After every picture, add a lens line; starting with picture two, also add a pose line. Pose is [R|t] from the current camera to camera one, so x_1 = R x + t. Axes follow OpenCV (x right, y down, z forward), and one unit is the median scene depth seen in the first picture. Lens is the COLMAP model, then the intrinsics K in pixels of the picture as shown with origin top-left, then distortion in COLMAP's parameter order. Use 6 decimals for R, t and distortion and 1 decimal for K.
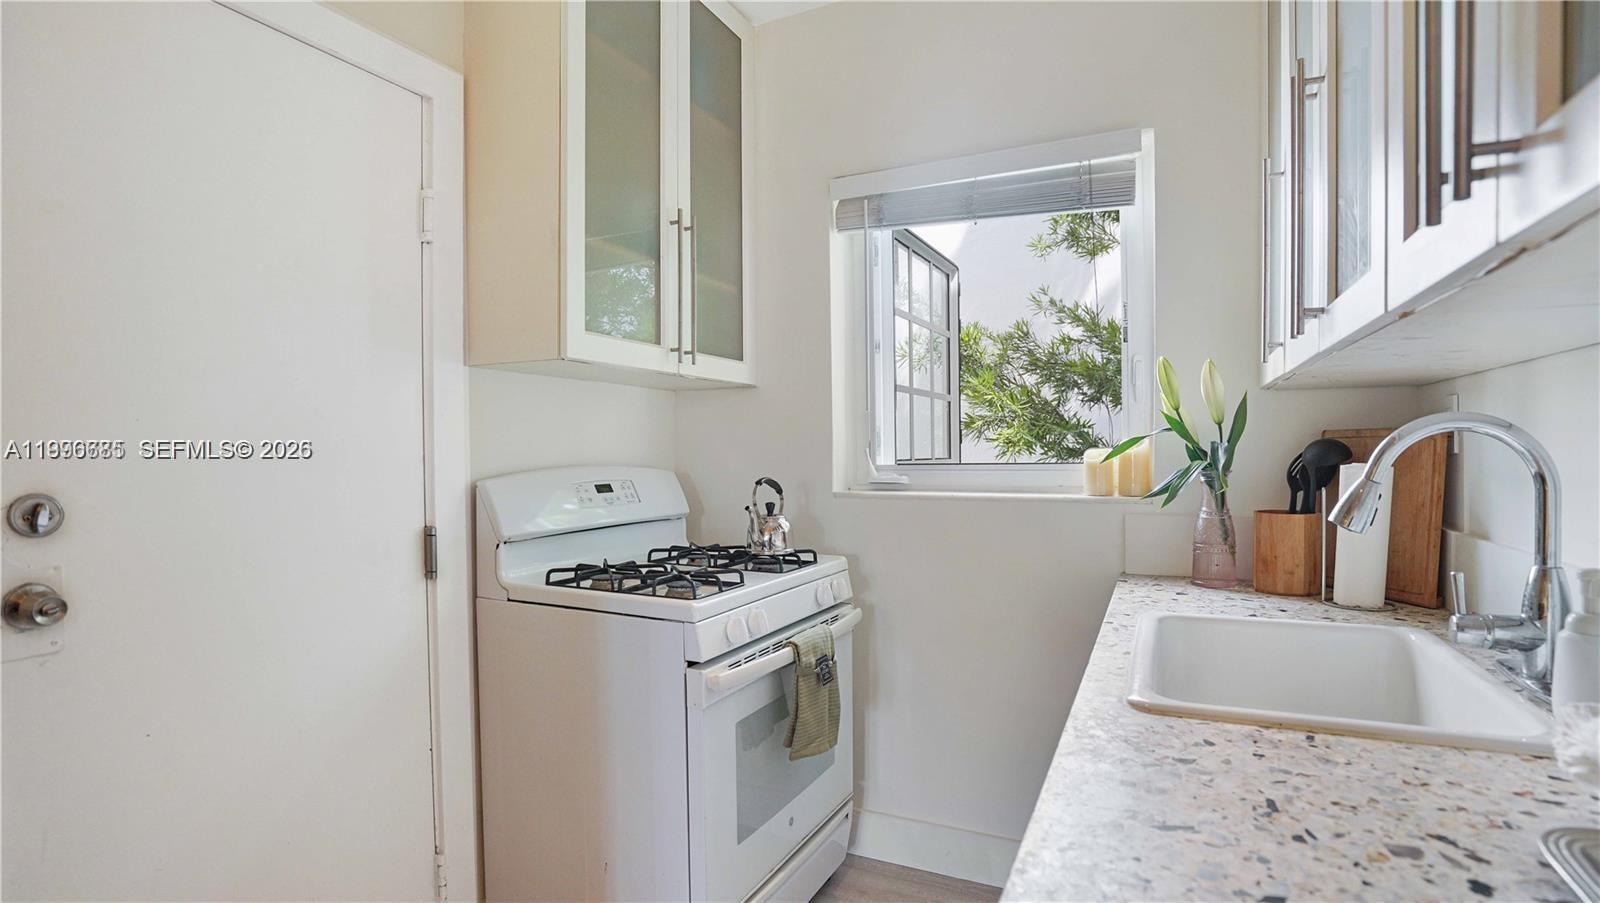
lens RADIAL K [[805.1, 0, 800.0], [0, 805.1, 451.5], [0, 0, 1]] dist [-0.016283, 0.000928]
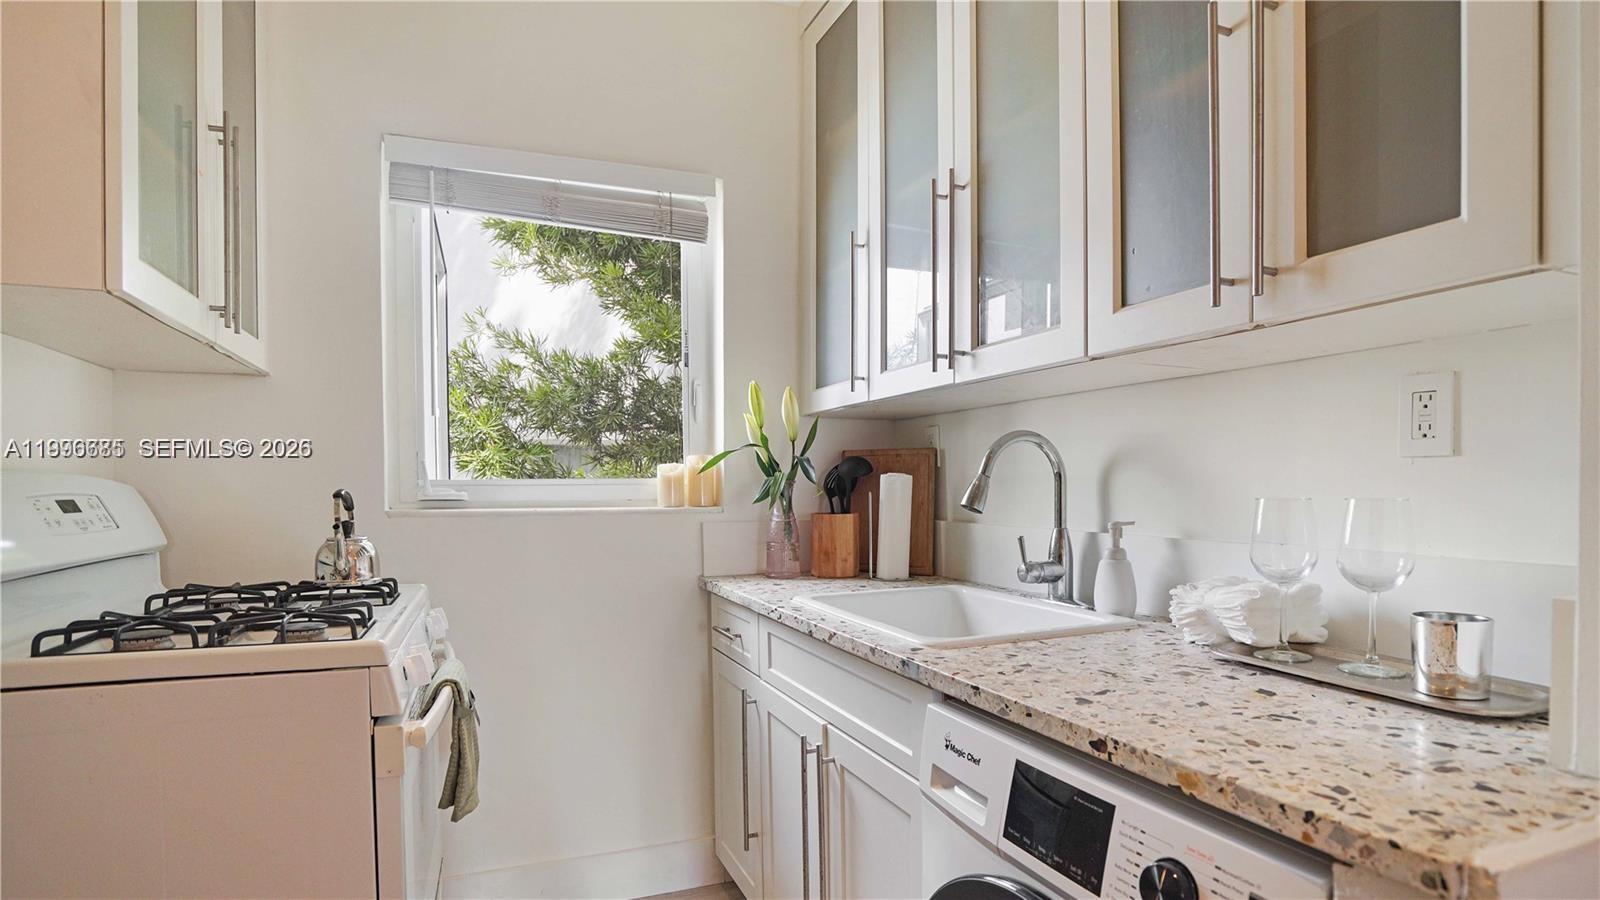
lens RADIAL K [[821.4, 0, 799.5], [0, 821.4, 501.6], [0, 0, 1]] dist [-0.057733, 0.001587]
pose [[0.664746, -0.007747, 0.747029, -0.393225], [0.000203, 0.999948, 0.010189, 0.043032], [-0.747069, -0.006621, 0.664713, 0.171583]]
